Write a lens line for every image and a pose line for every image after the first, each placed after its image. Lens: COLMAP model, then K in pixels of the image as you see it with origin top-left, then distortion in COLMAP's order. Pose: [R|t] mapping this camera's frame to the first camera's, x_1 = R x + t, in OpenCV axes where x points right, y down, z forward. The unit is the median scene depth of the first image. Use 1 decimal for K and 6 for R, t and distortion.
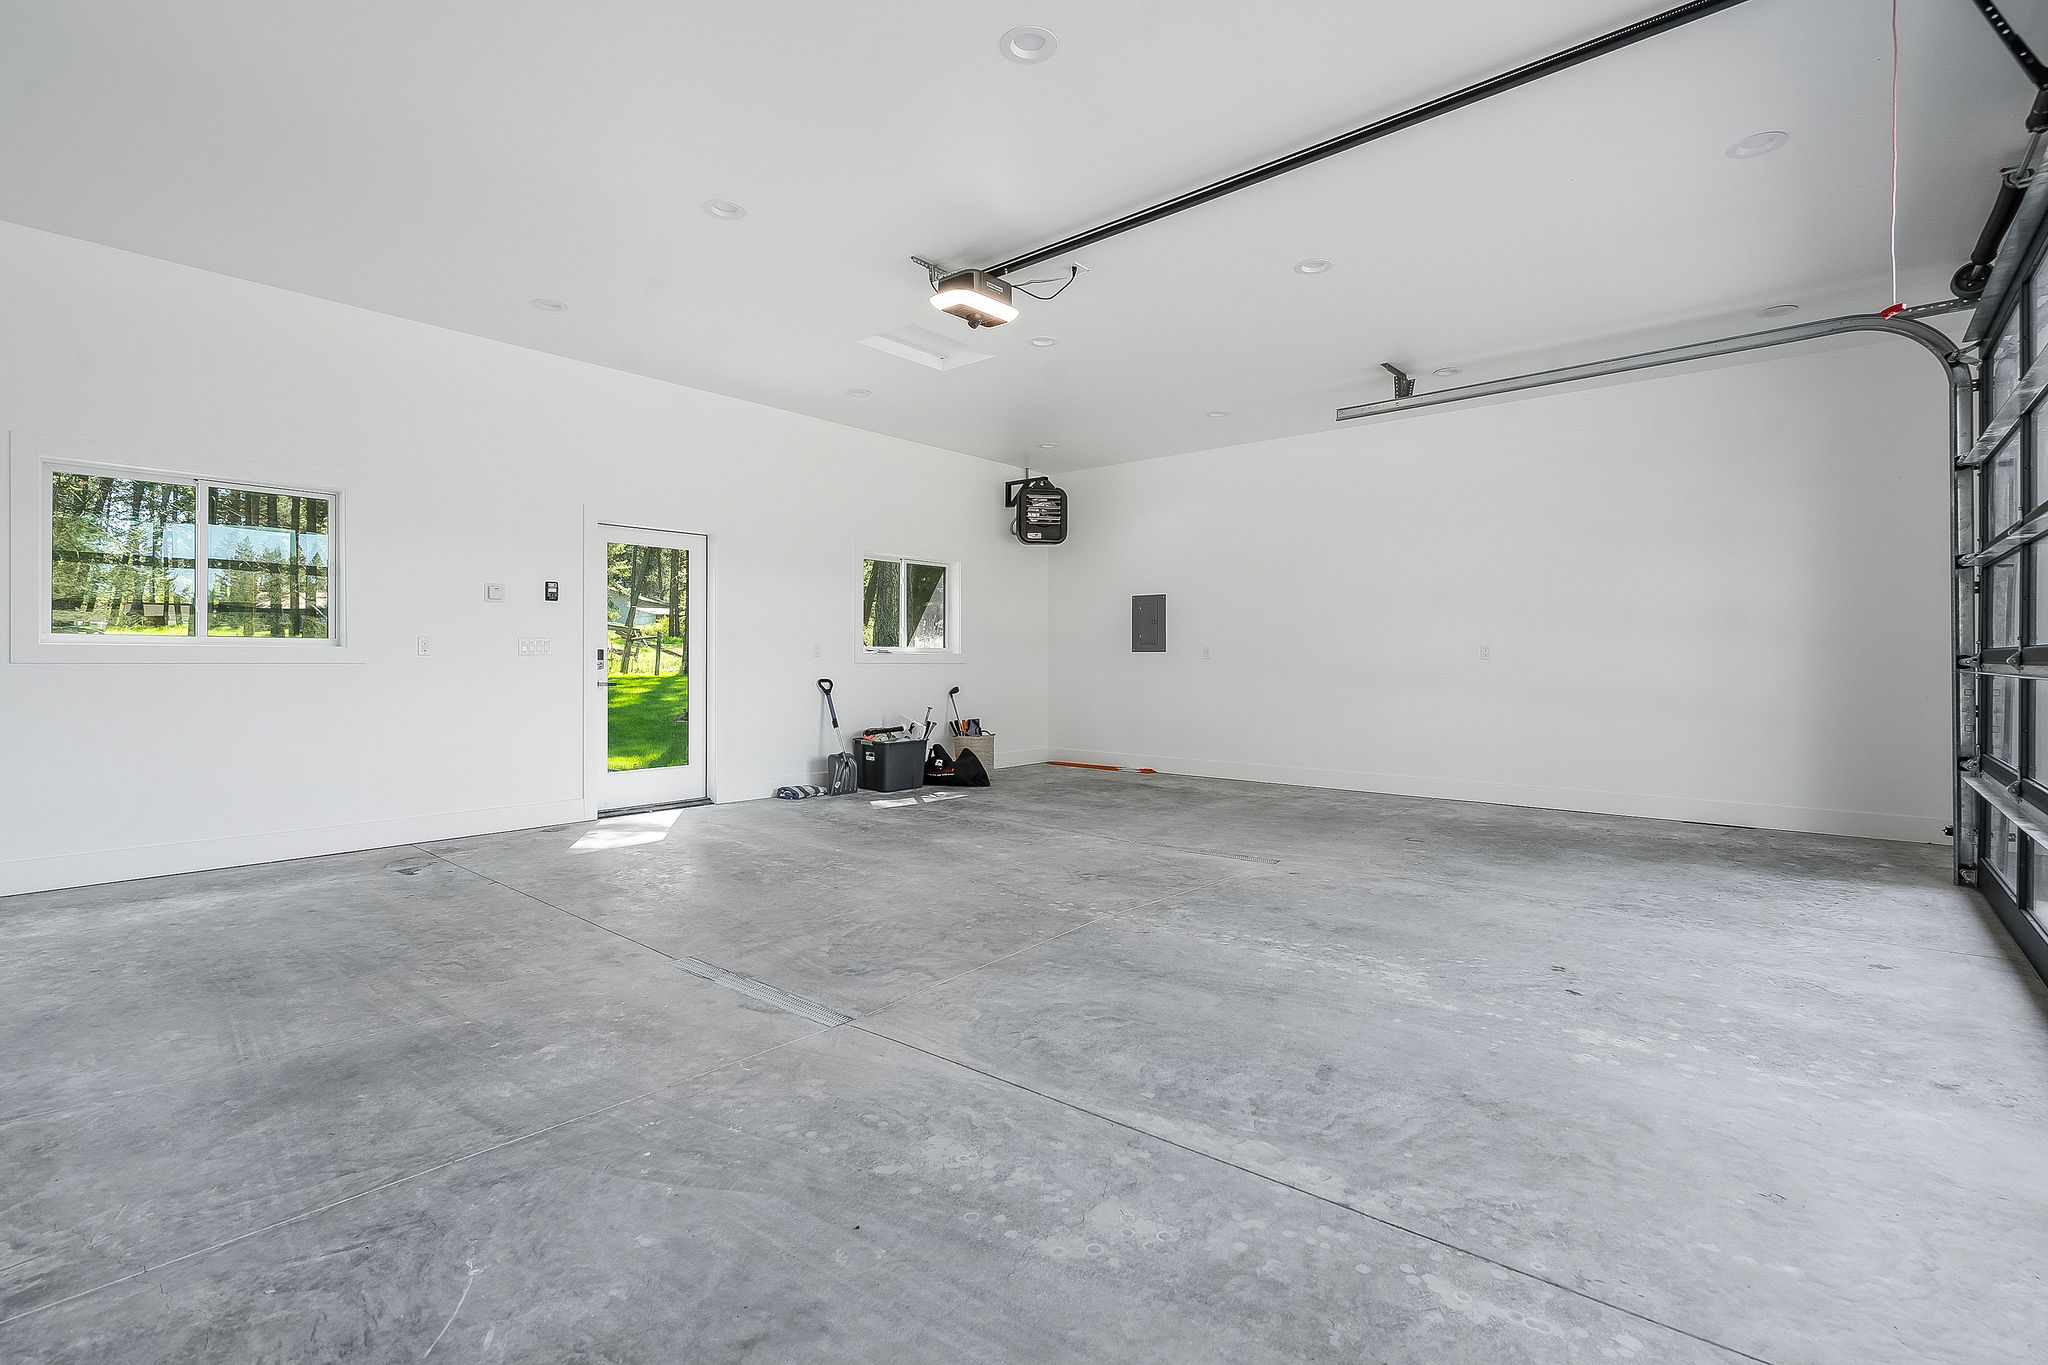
lens RADIAL K [[934.3, 0, 1021.4], [0, 934.3, 670.9], [0, 0, 1]] dist [0.000757, 0.000118]
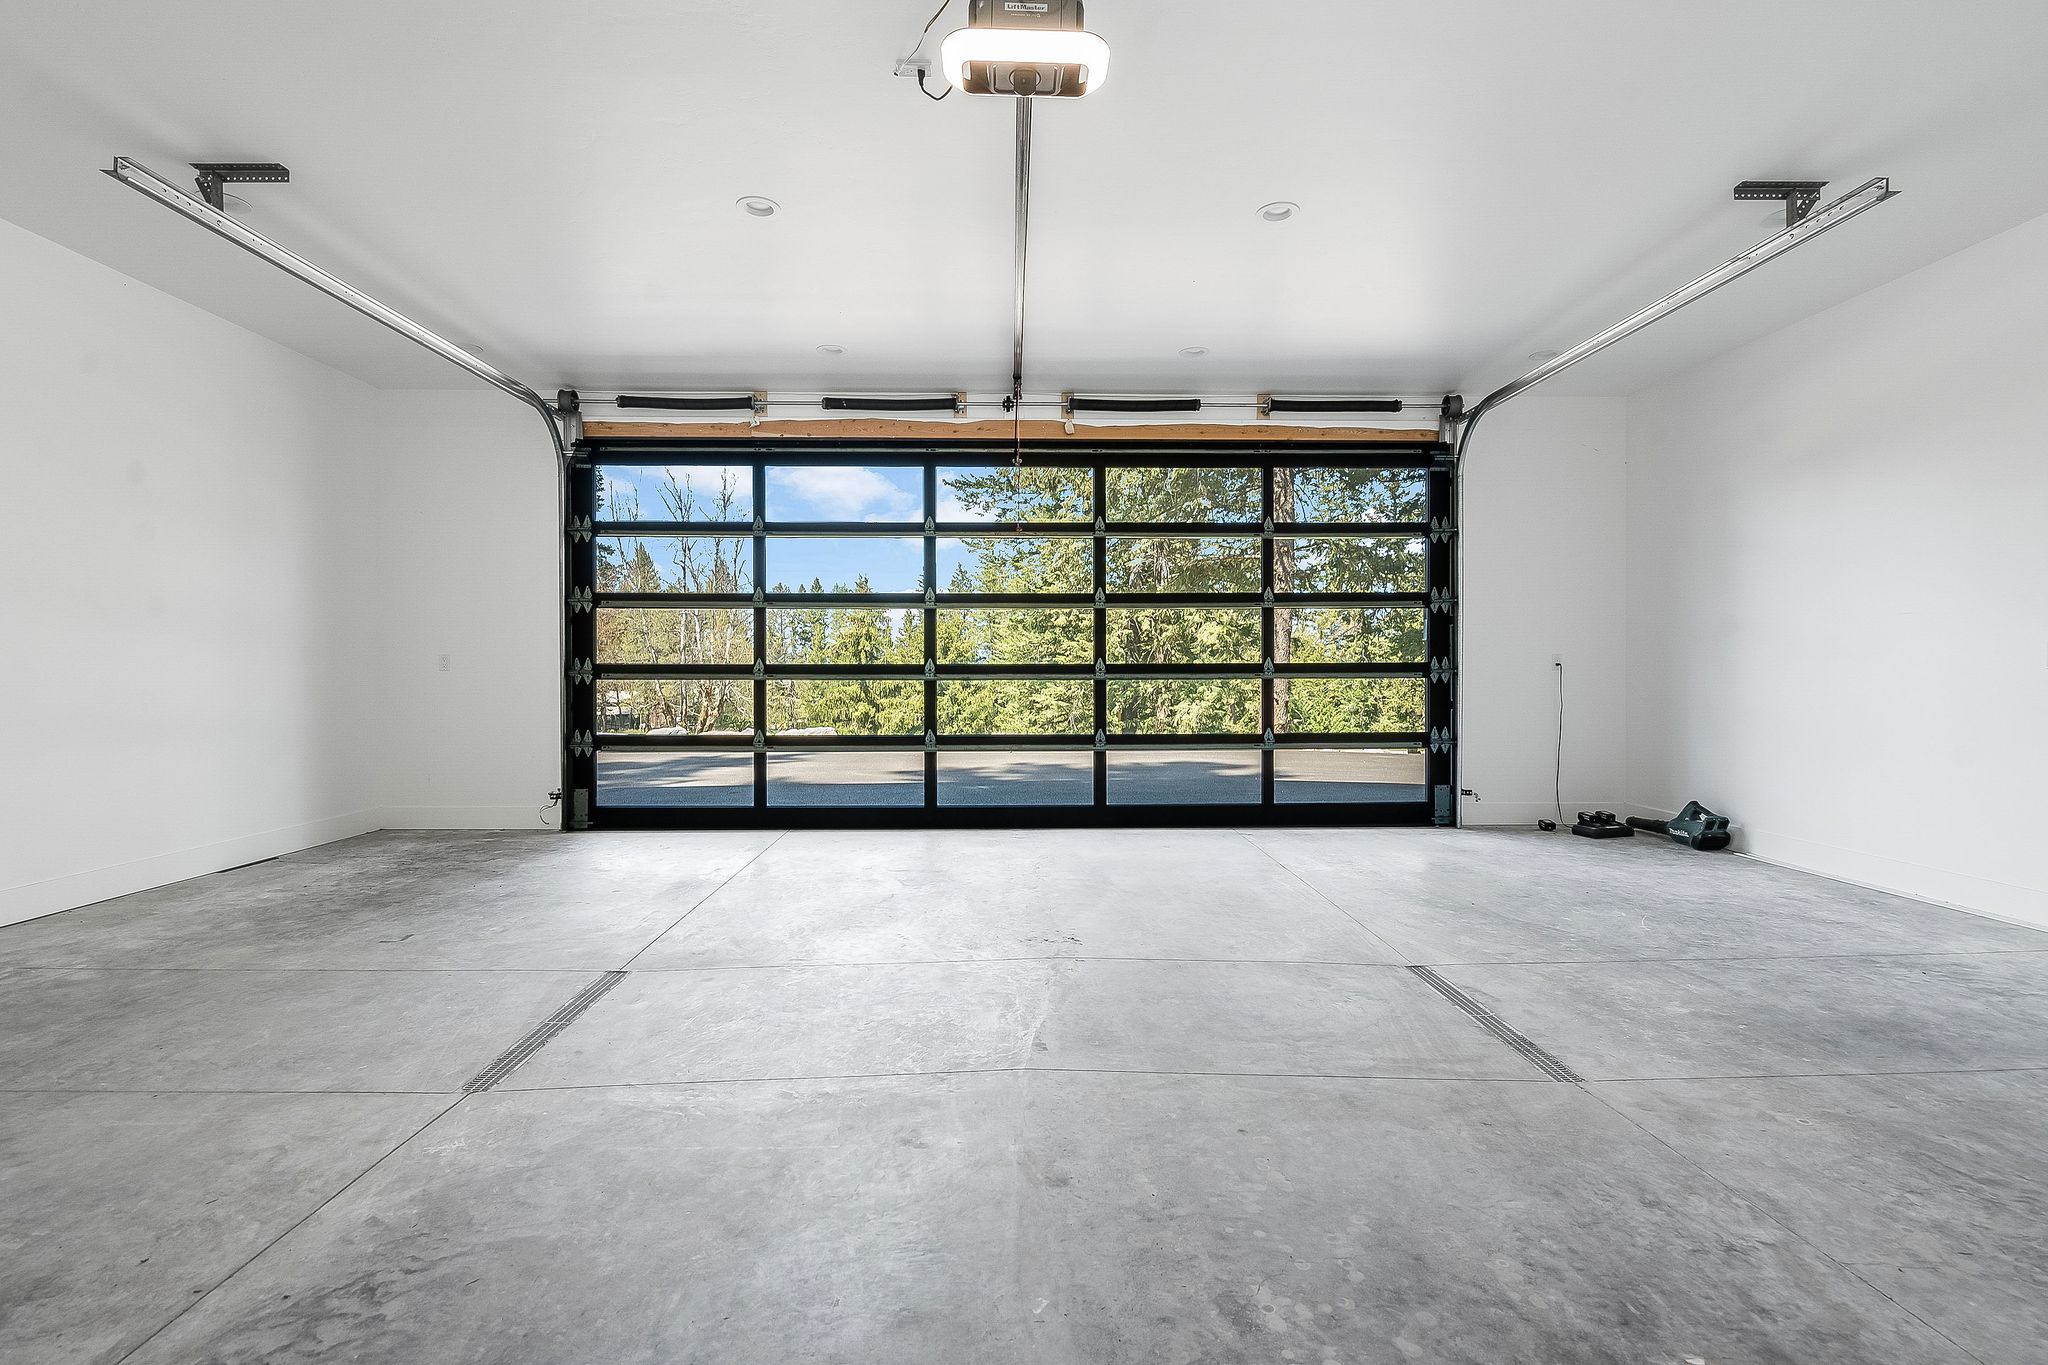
lens RADIAL K [[934.3, 0, 1020.6], [0, 934.3, 676.1], [0, 0, 1]] dist [0.000757, 0.000118]
pose [[-0.661436, -0.003708, 0.749992, -0.783822], [0.008900, 0.999879, 0.012792, -0.031524], [-0.749948, 0.015136, -0.661323, 2.239954]]
